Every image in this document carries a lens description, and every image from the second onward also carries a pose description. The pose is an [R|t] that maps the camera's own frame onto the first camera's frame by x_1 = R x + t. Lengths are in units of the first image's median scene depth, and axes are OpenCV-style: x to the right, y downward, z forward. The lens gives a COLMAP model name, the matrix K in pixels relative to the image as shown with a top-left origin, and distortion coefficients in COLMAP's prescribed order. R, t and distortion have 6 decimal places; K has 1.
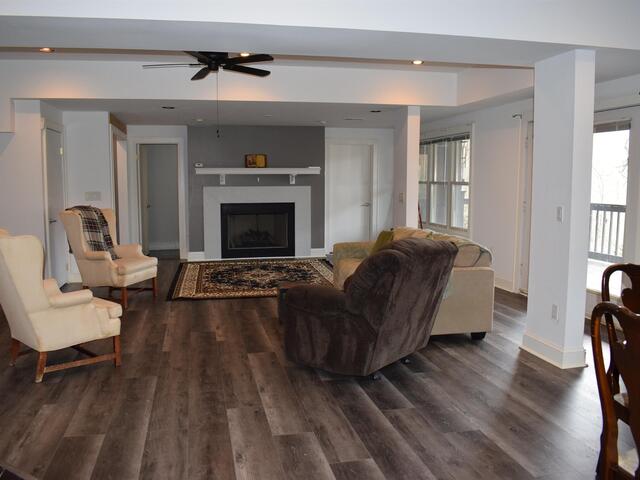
lens RADIAL K [[563.6, 0, 320.0], [0, 563.6, 240.0], [0, 0, 1]] dist [-0.084891, 0.000368]
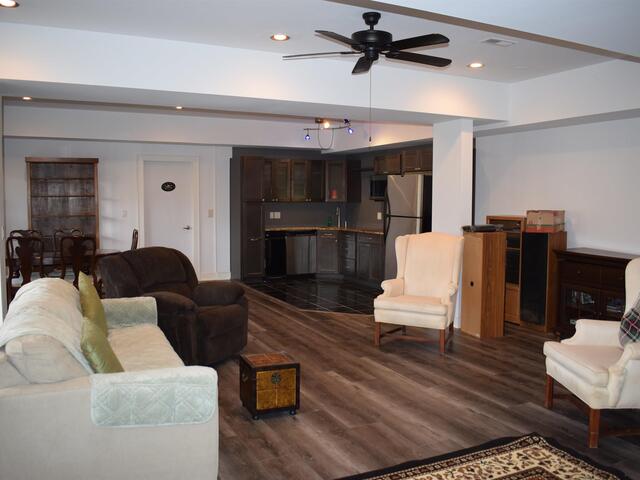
lens RADIAL K [[563.6, 0, 320.0], [0, 563.6, 240.0], [0, 0, 1]] dist [-0.084891, 0.000368]
pose [[-0.971059, 0.015259, -0.238353, 0.068439], [-0.030052, 0.982220, 0.185313, -0.237792], [0.236943, 0.187113, -0.953335, 2.038897]]
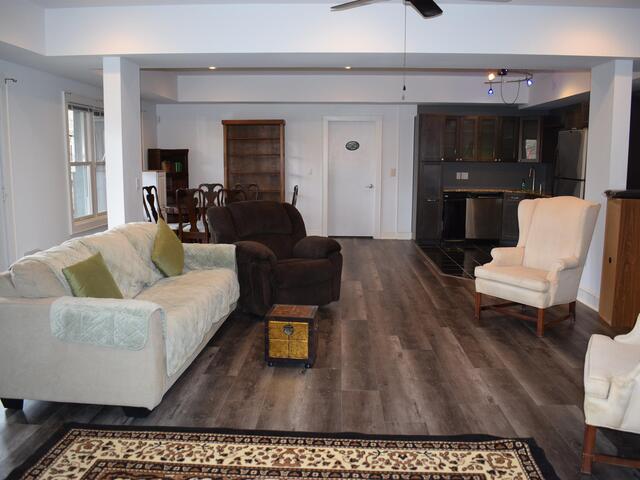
lens RADIAL K [[563.6, 0, 320.0], [0, 563.6, 240.0], [0, 0, 1]] dist [-0.084891, 0.000368]
pose [[-0.968098, -0.038618, 0.247579, -0.308372], [0.025717, 0.967521, 0.251479, -0.225964], [-0.249249, 0.249823, -0.935662, 2.022874]]
